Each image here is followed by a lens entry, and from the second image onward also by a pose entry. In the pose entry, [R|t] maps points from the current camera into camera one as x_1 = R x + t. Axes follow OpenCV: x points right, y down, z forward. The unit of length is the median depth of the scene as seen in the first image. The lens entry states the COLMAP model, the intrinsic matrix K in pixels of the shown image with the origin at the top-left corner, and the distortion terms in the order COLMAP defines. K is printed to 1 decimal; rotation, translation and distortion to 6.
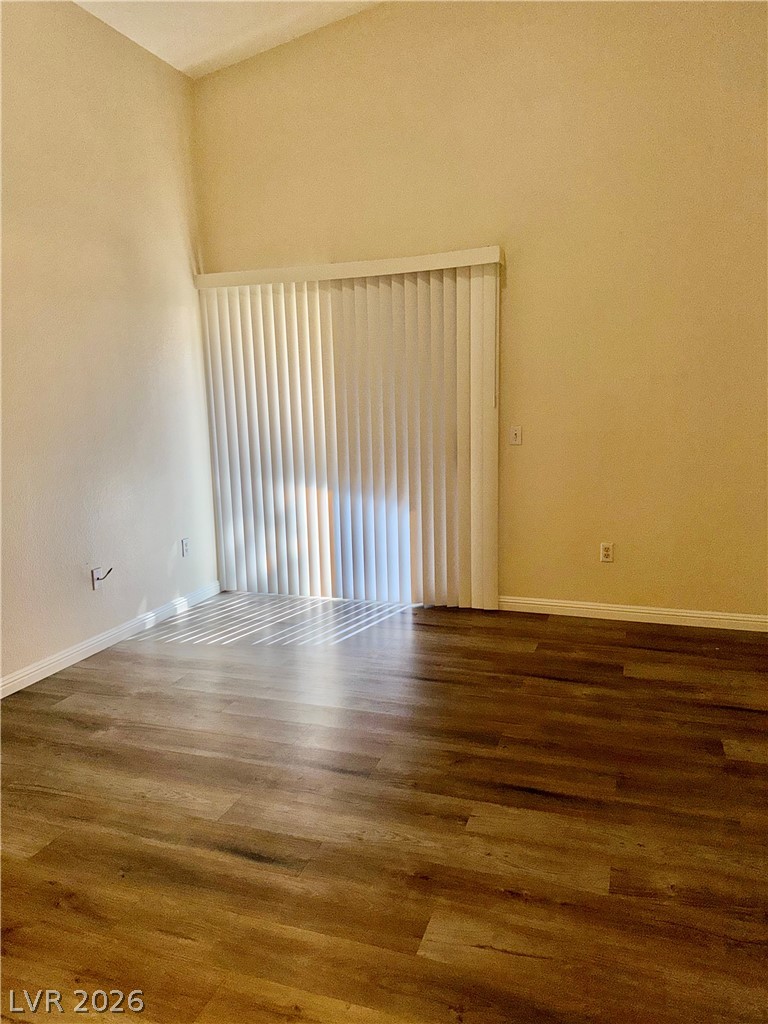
lens RADIAL K [[726.7, 0, 380.4], [0, 726.7, 507.1], [0, 0, 1]] dist [0.001508, -0.009777]
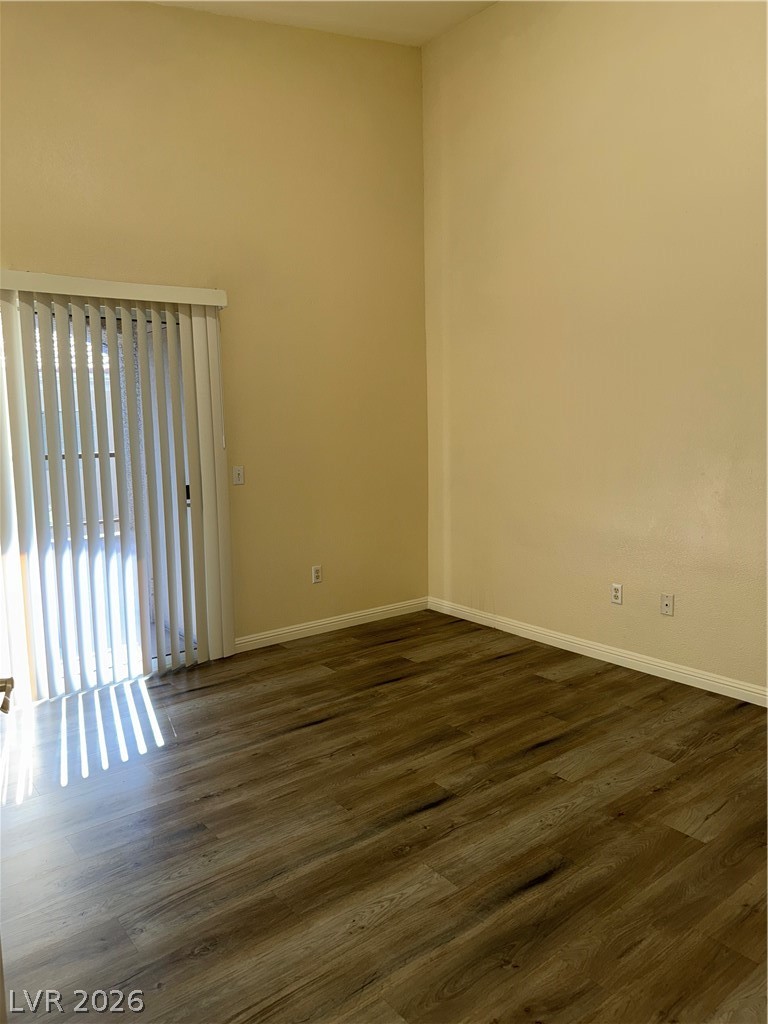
lens RADIAL K [[726.7, 0, 382.5], [0, 726.7, 509.7], [0, 0, 1]] dist [0.001508, -0.009777]
pose [[0.546984, -0.098957, 0.831274, -0.691000], [0.139990, 0.989819, 0.025716, -0.063515], [-0.825355, 0.102304, 0.555268, 0.345845]]
